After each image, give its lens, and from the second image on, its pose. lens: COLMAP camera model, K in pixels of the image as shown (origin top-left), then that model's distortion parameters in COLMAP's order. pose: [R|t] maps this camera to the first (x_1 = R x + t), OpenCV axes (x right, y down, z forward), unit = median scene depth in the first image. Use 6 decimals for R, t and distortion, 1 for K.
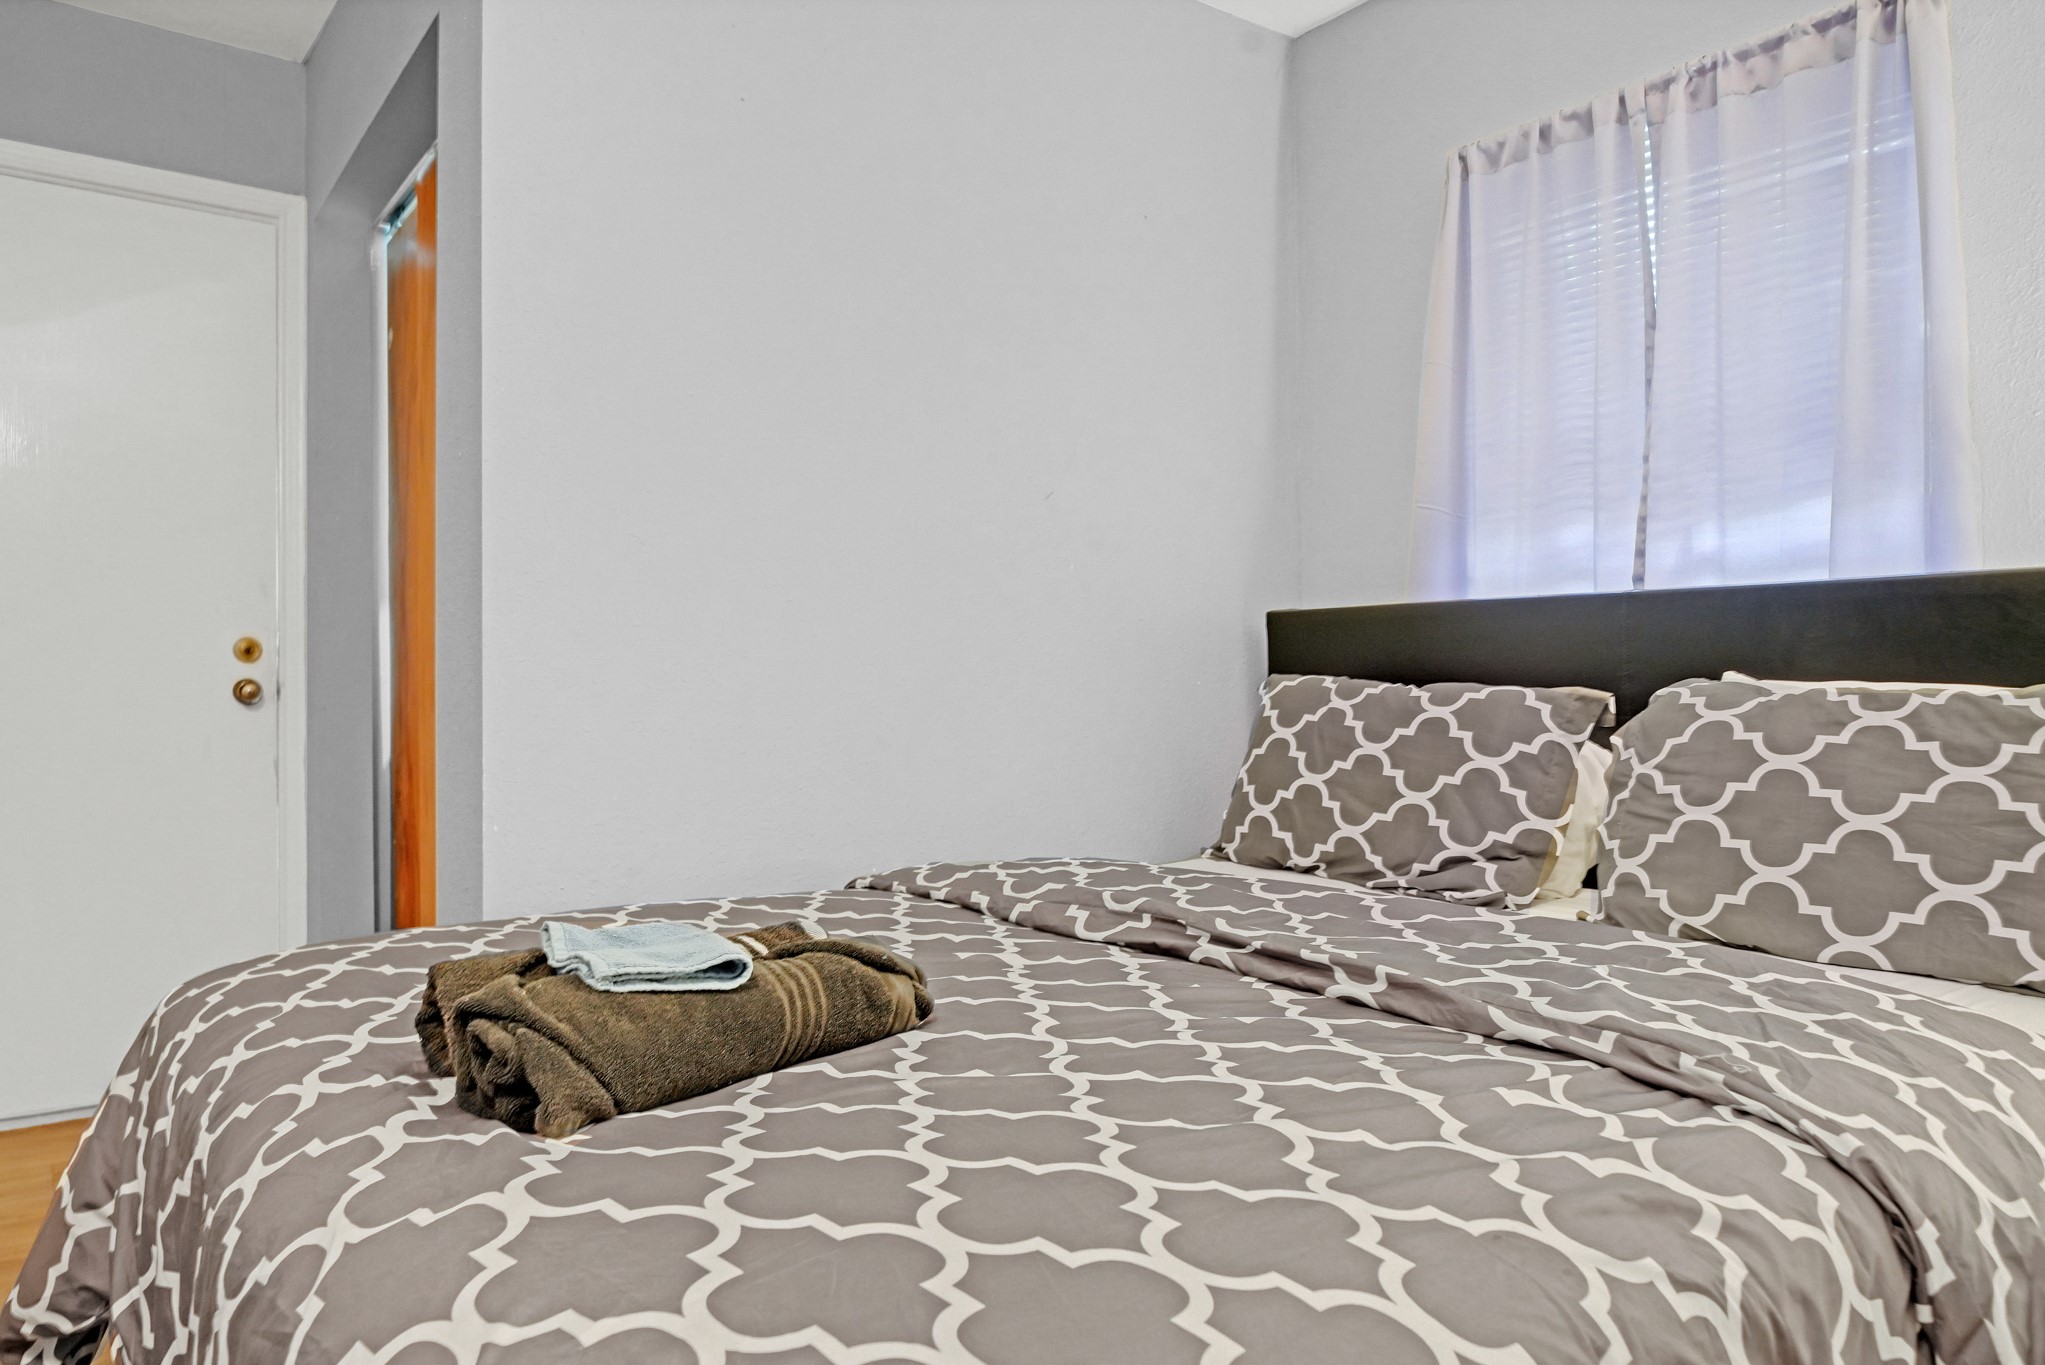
lens RADIAL K [[1340.3, 0, 1020.9], [0, 1340.3, 705.1], [0, 0, 1]] dist [-0.001940, -0.000589]
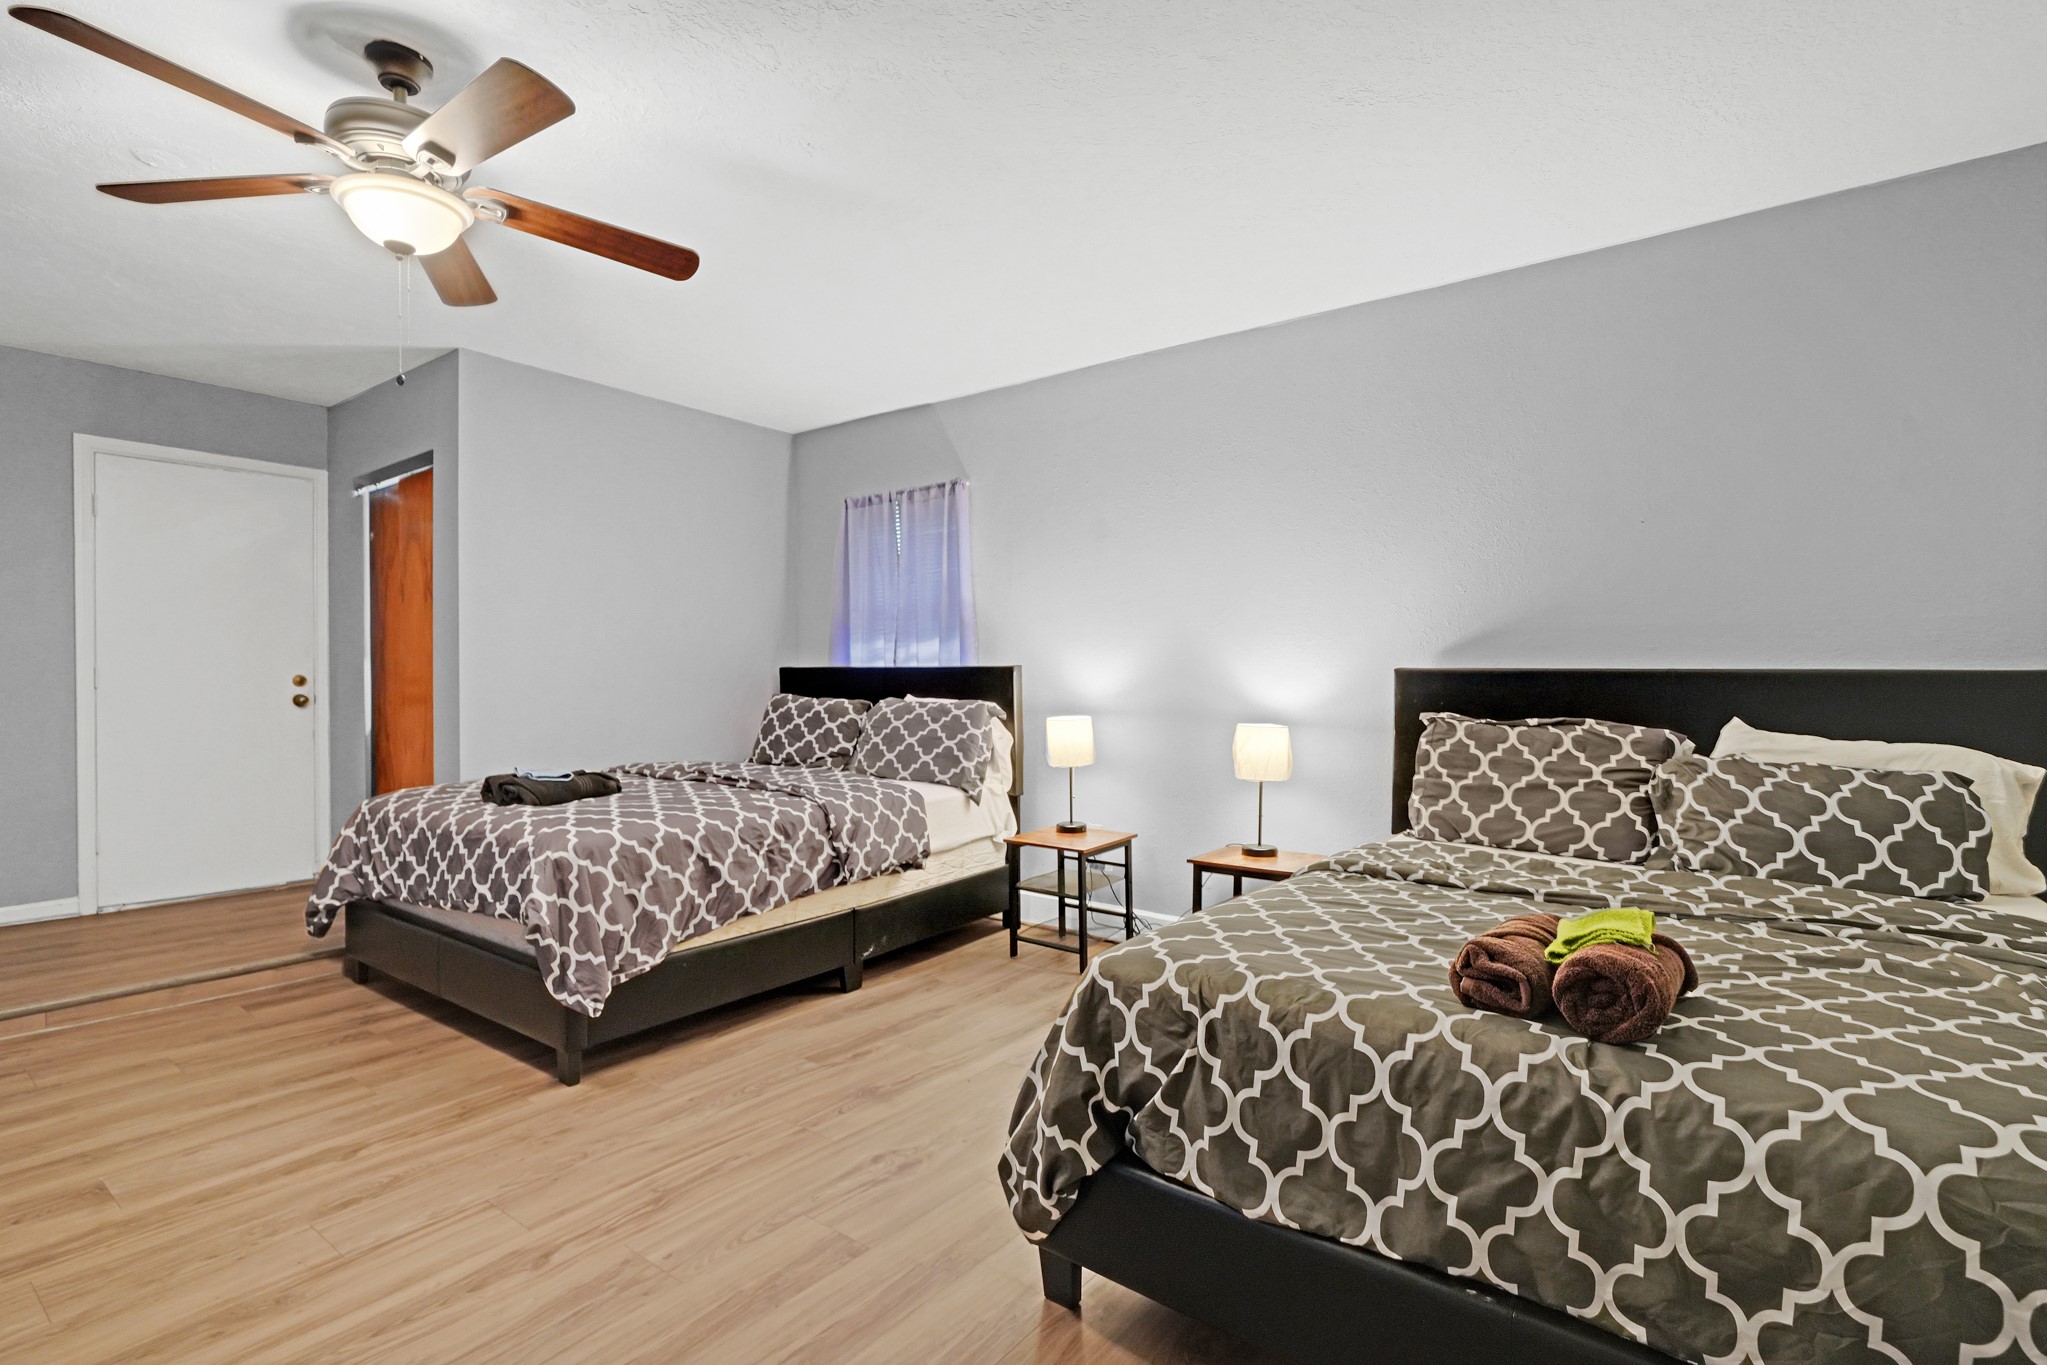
lens RADIAL K [[976.1, 0, 1023.5], [0, 976.1, 682.5], [0, 0, 1]] dist [0.003458, 0.000637]
pose [[0.961947, 0.000423, 0.273236, 0.165617], [0.002162, 0.999956, -0.009162, -0.030783], [-0.273227, 0.009404, 0.961903, -1.206609]]
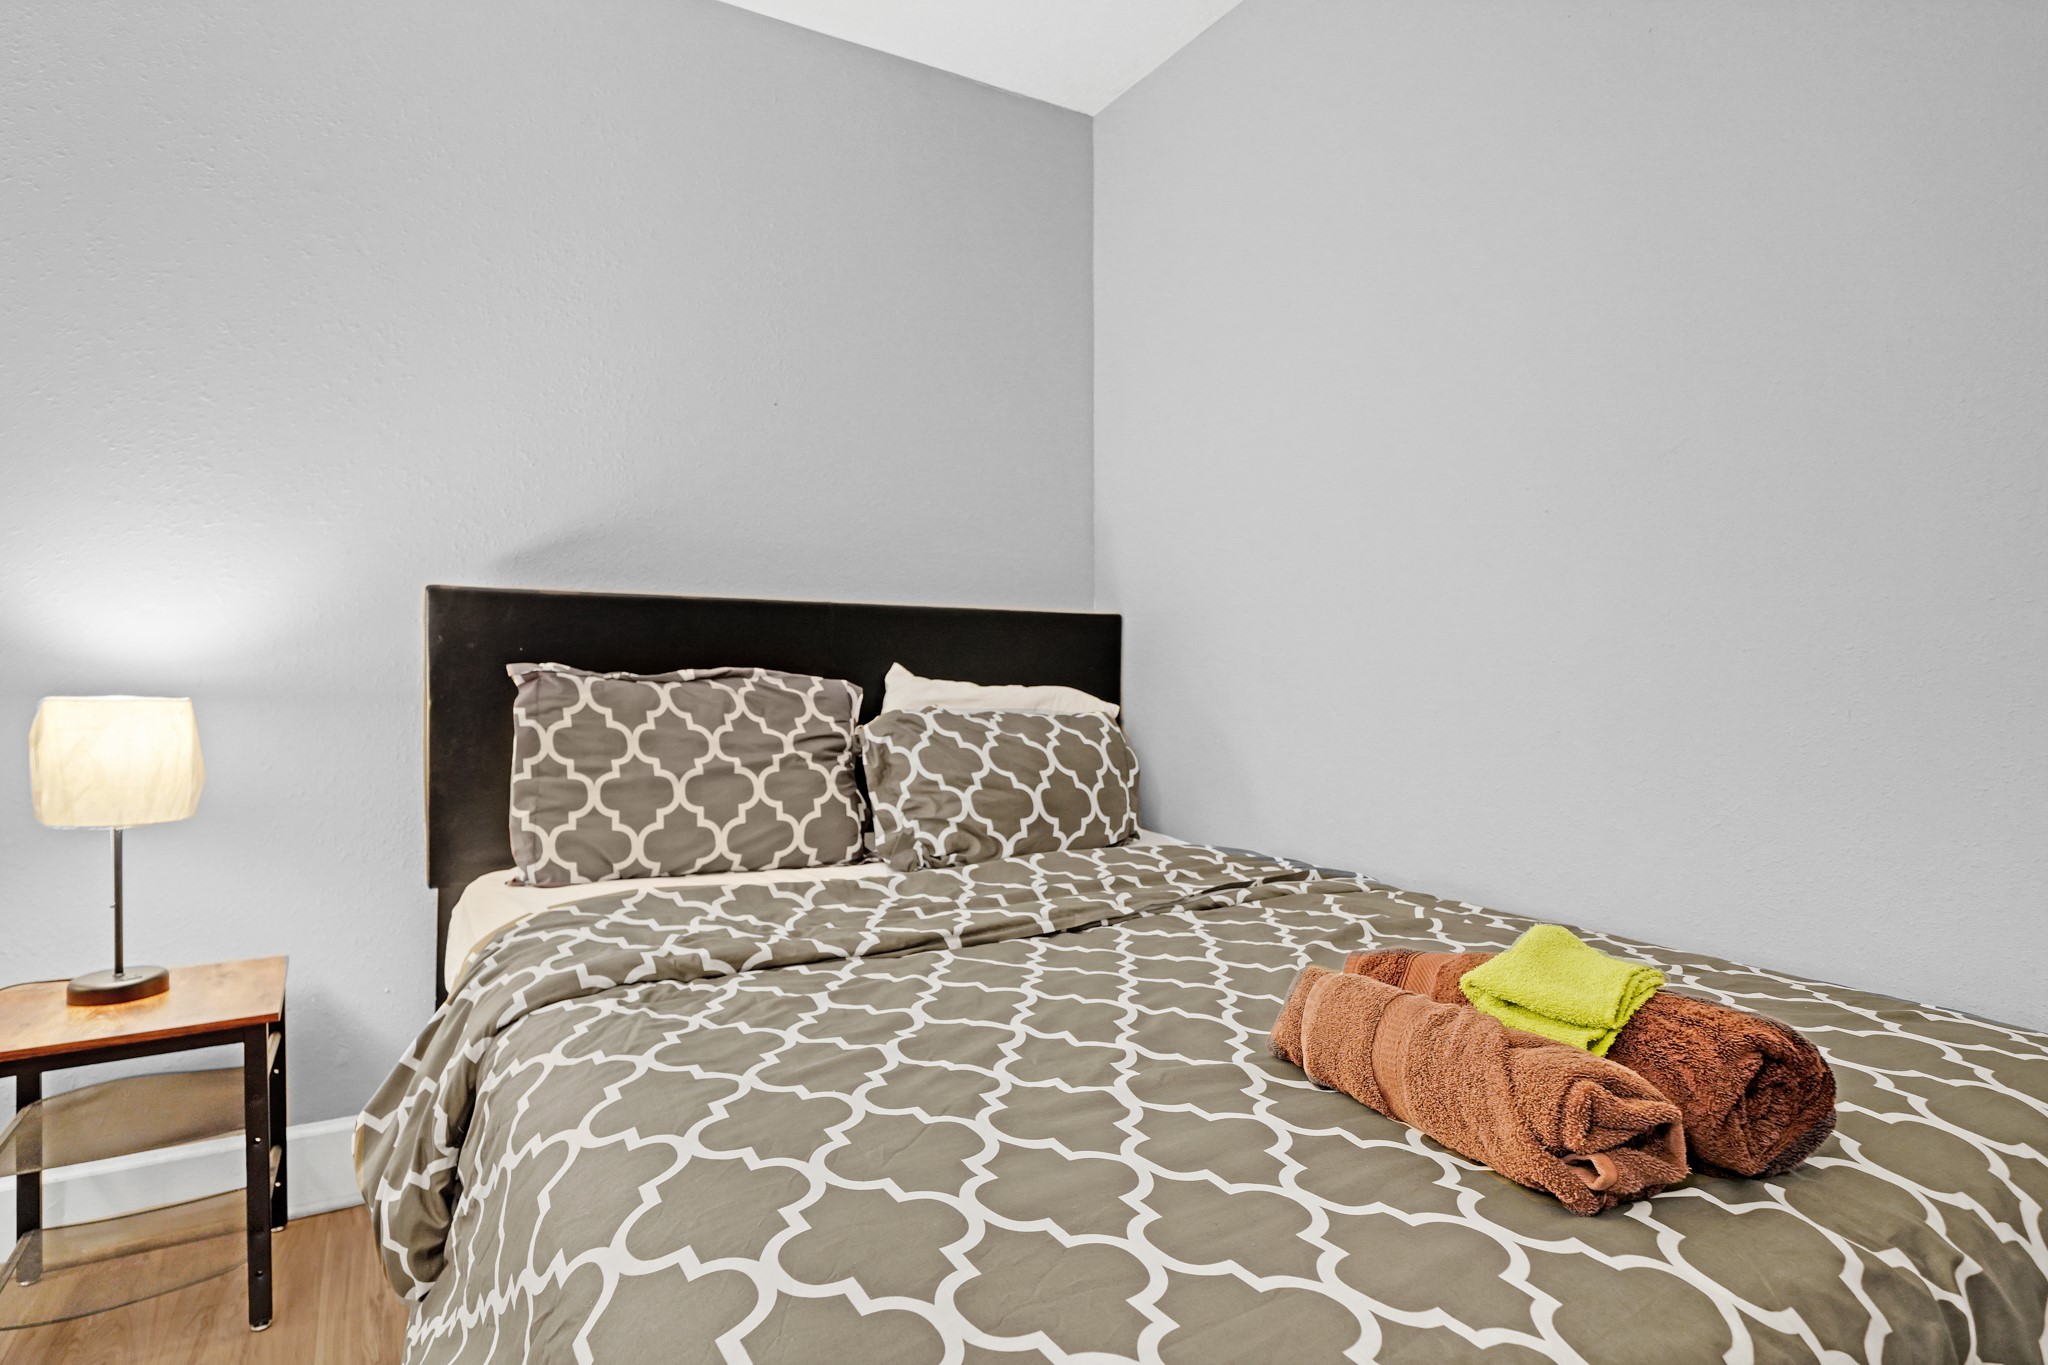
lens RADIAL K [[1072.4, 0, 1024.0], [0, 1072.4, 682.5], [0, 0, 1]] dist [0.000772, -0.000812]
pose [[0.101498, -0.018189, 0.994669, 0.284761], [0.008510, 0.999812, 0.017415, 0.007575], [-0.994799, 0.006697, 0.101633, -0.462841]]
